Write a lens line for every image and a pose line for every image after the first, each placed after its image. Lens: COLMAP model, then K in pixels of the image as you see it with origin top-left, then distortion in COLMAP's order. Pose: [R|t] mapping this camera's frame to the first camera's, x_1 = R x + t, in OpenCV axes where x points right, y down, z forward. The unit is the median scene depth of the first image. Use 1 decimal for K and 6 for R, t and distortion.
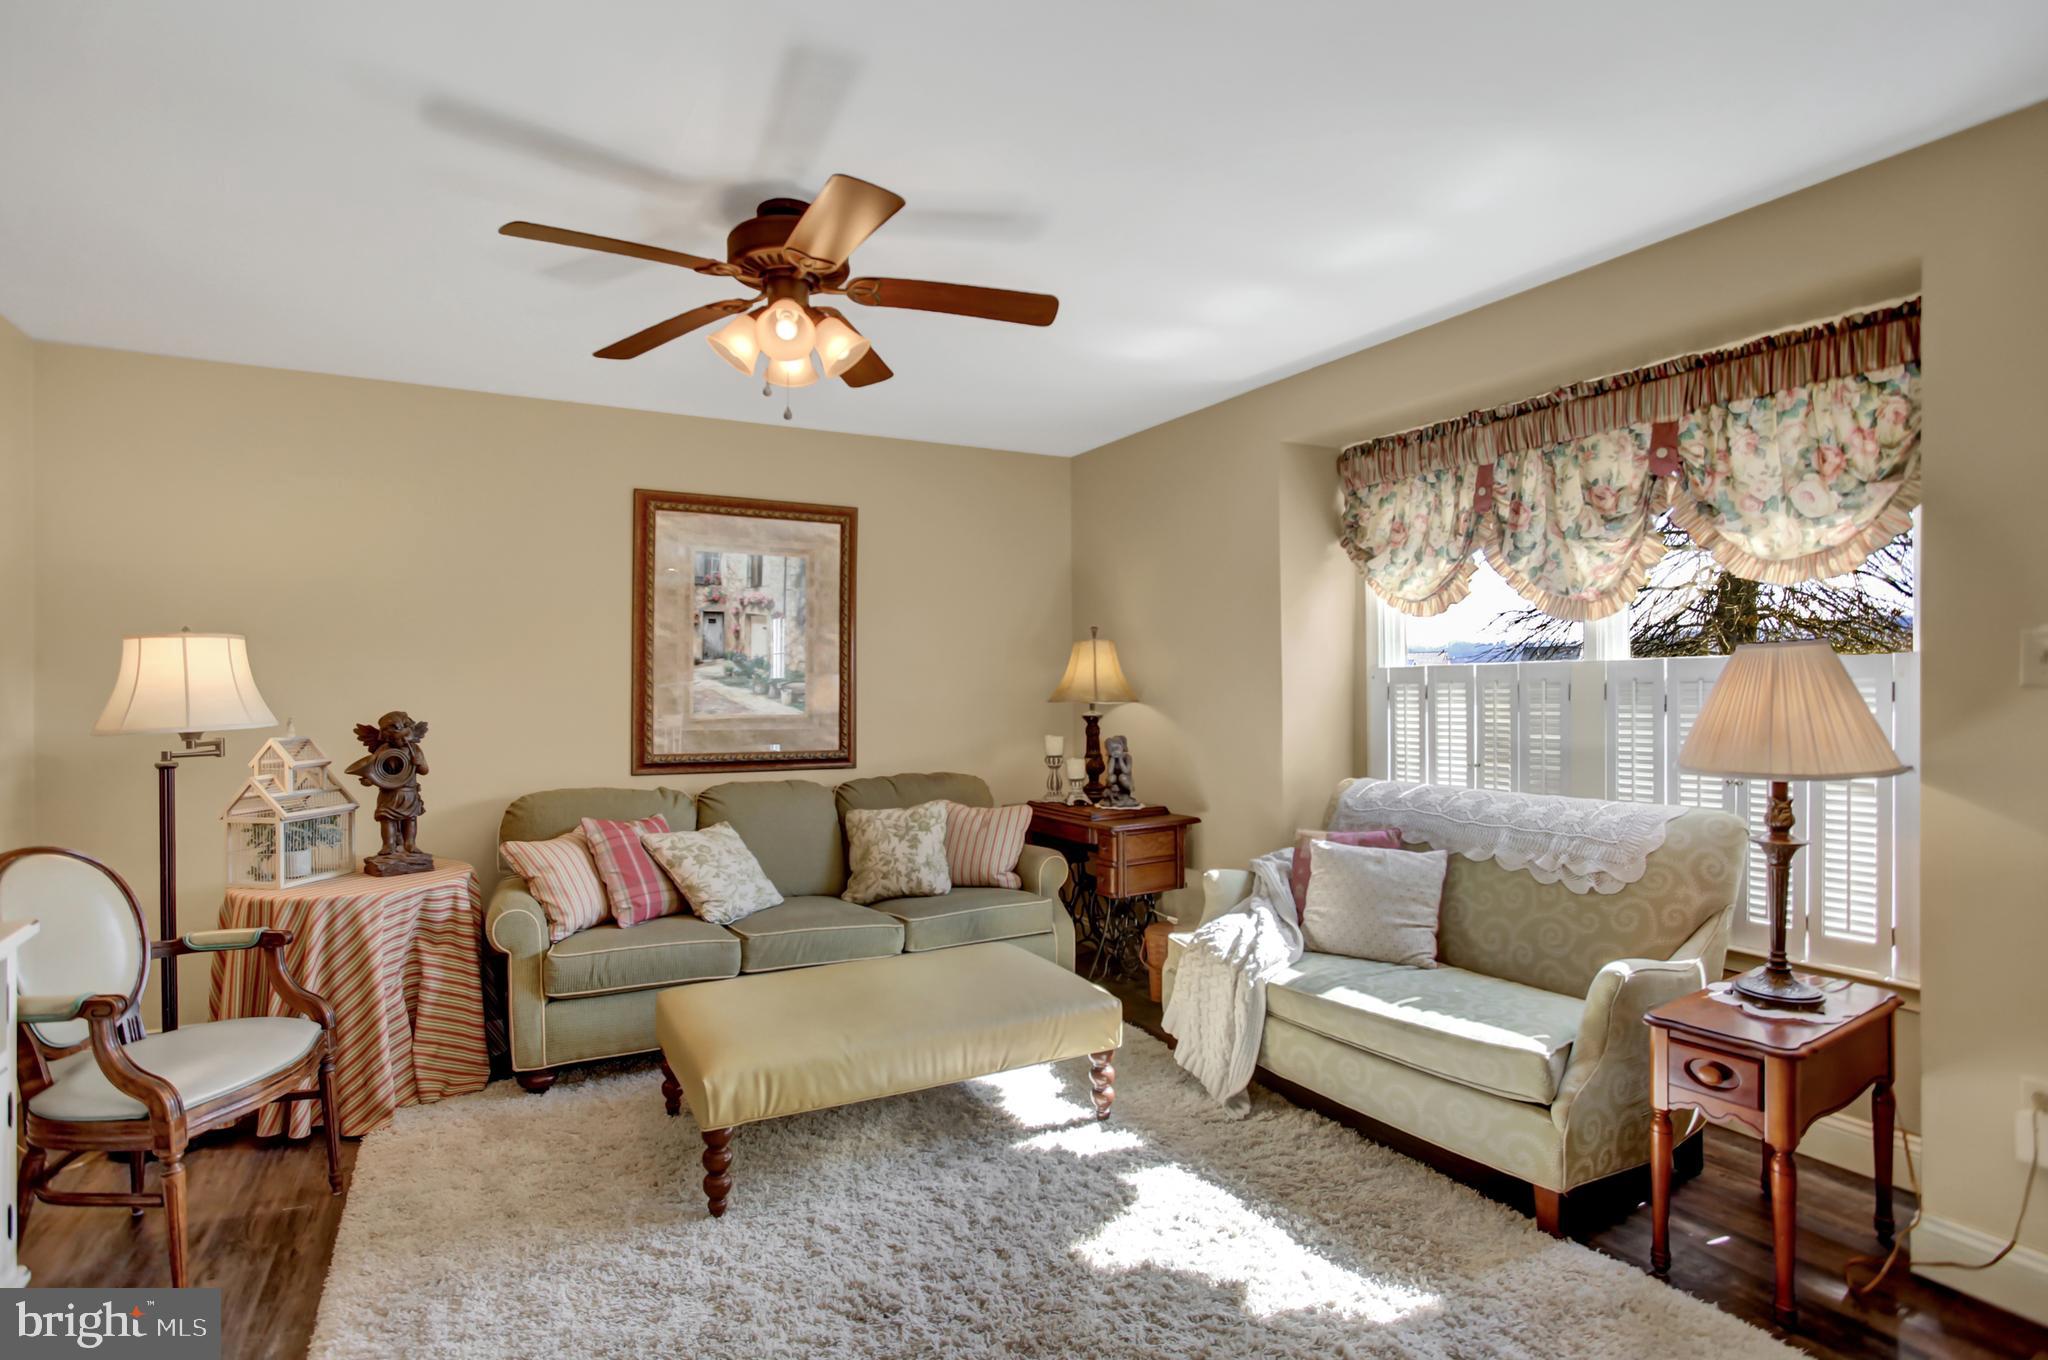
lens RADIAL K [[1027.1, 0, 1007.6], [0, 1027.1, 689.3], [0, 0, 1]] dist [-0.085009, 0.037676]
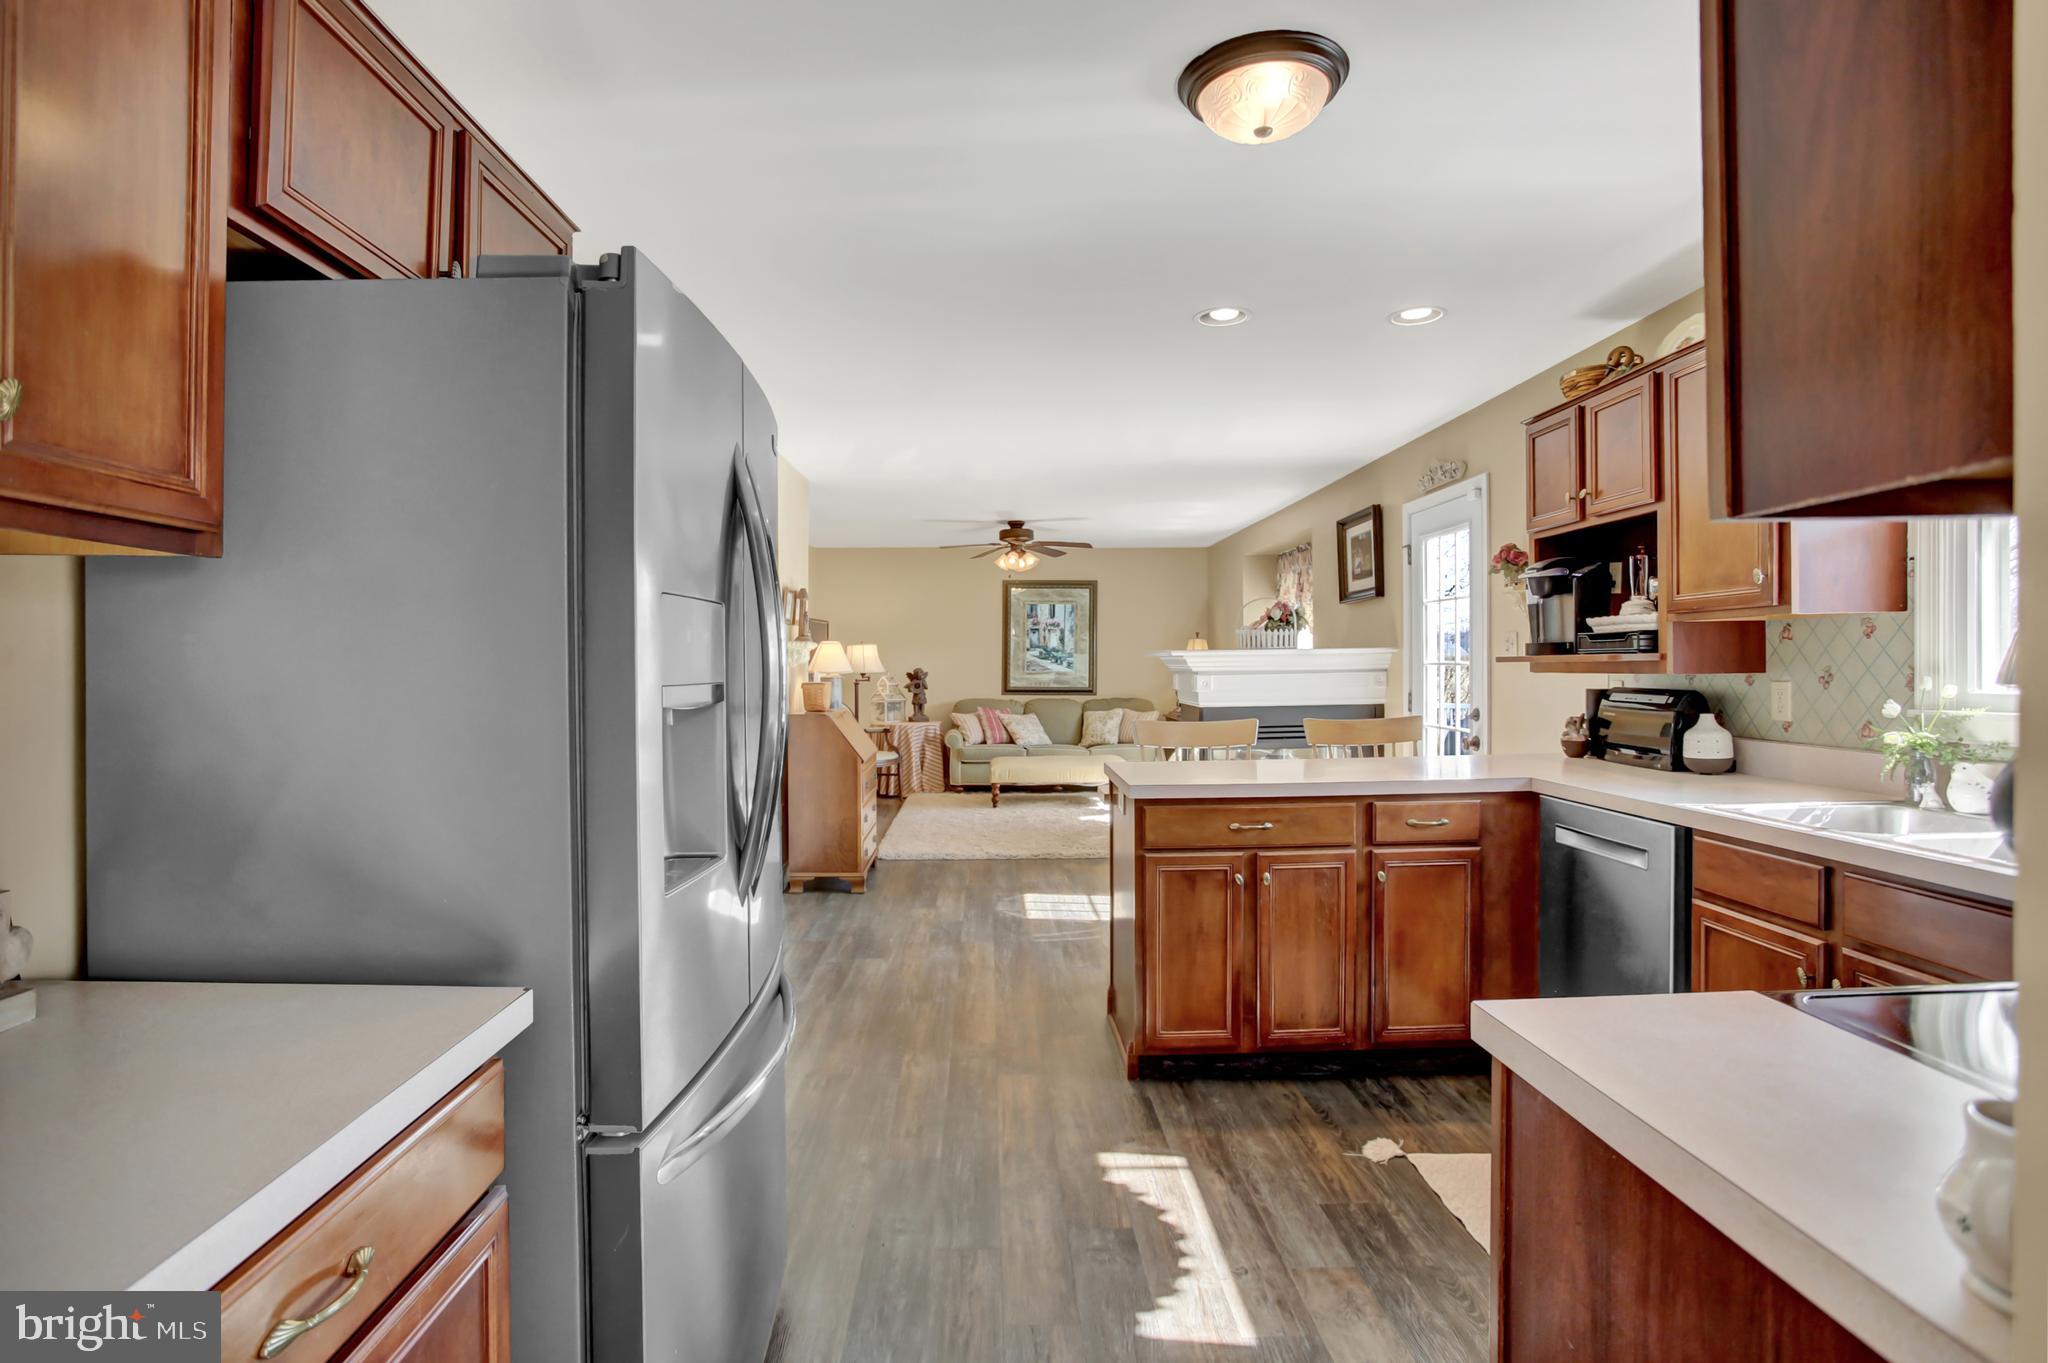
lens RADIAL K [[1015.7, 0, 987.7], [0, 1015.7, 671.3], [0, 0, 1]] dist [-0.088436, 0.043908]
pose [[0.885531, 0.005997, -0.464541, 1.023364], [-0.000267, 0.999923, 0.012399, -0.006219], [0.464580, -0.010856, 0.885465, -1.658352]]
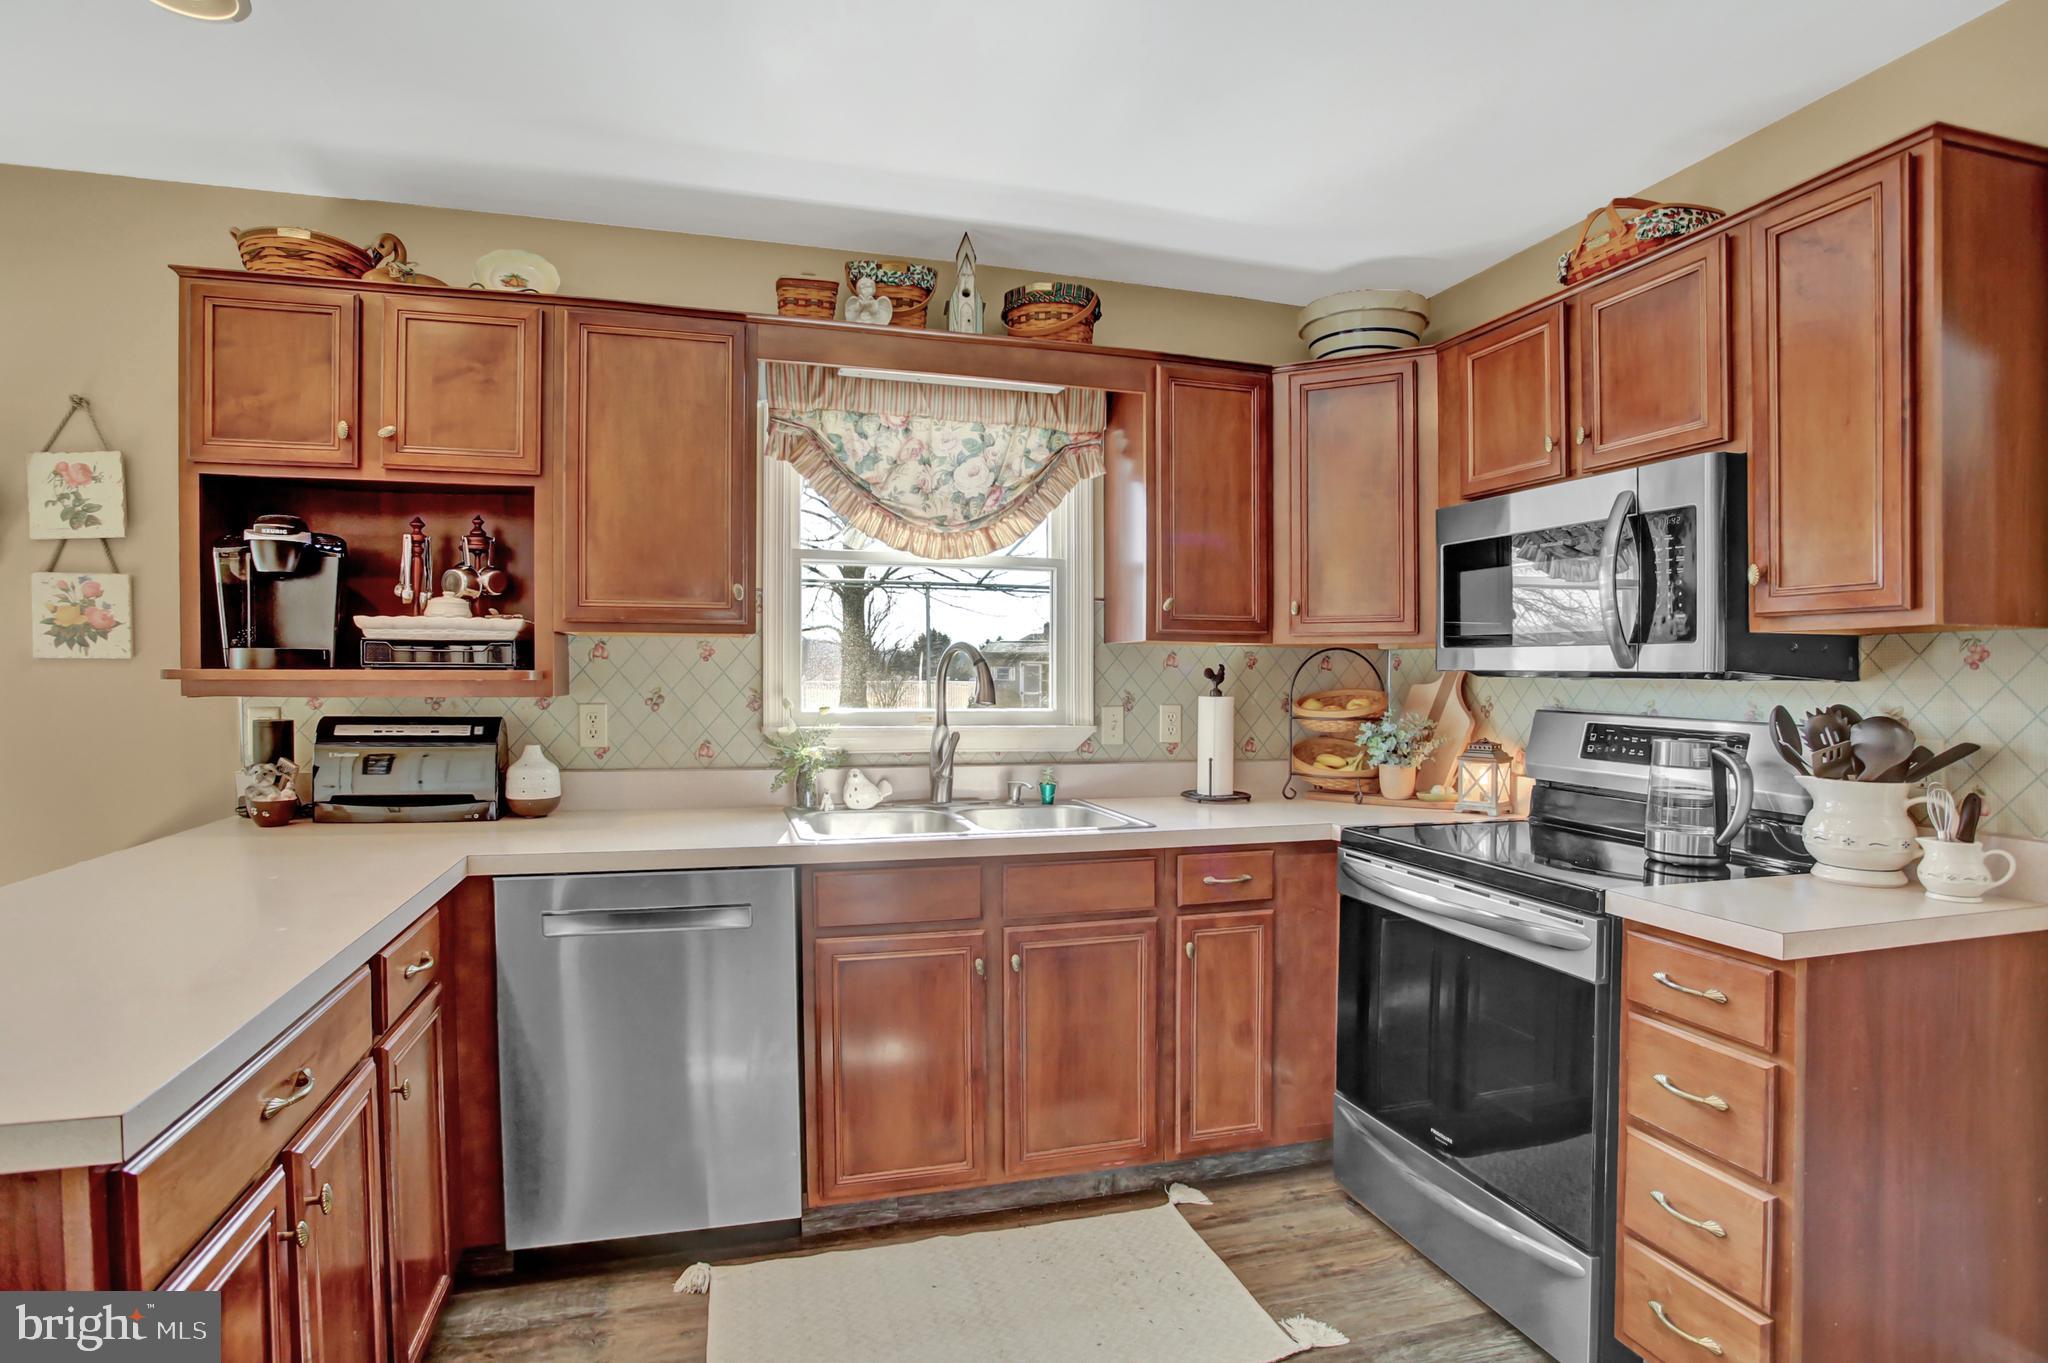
lens RADIAL K [[1002.6, 0, 1013.2], [0, 1002.6, 717.0], [0, 0, 1]] dist [-0.096130, 0.038796]
pose [[0.194282, -0.025833, 0.980605, 0.524024], [-0.010052, 0.999548, 0.028324, -0.001812], [-0.980894, -0.015360, 0.193935, -1.043248]]
